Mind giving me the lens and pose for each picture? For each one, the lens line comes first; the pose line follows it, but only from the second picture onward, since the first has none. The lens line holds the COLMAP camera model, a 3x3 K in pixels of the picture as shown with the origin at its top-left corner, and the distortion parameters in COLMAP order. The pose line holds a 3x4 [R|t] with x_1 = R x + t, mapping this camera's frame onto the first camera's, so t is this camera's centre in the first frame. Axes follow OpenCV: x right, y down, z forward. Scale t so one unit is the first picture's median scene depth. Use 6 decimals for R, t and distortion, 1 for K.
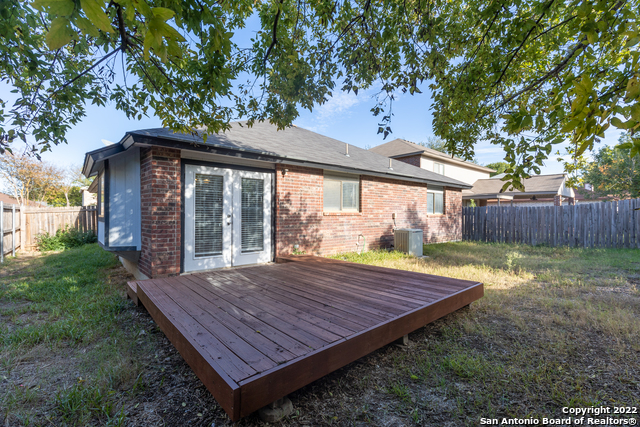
lens RADIAL K [[291.6, 0, 321.1], [0, 291.6, 213.3], [0, 0, 1]] dist [-0.004940, -0.000668]
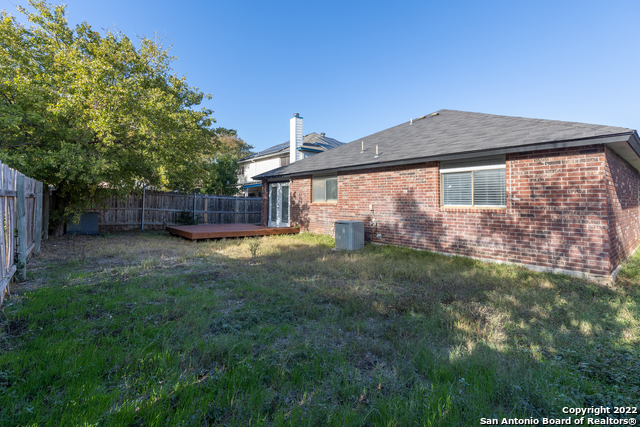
lens RADIAL K [[291.6, 0, 319.7], [0, 291.6, 209.3], [0, 0, 1]] dist [-0.004940, -0.000668]
pose [[-0.019695, 0.013576, -0.999714, 1.534421], [-0.017998, 0.999741, 0.013931, 0.006723], [0.999644, 0.018267, -0.019445, 1.107170]]
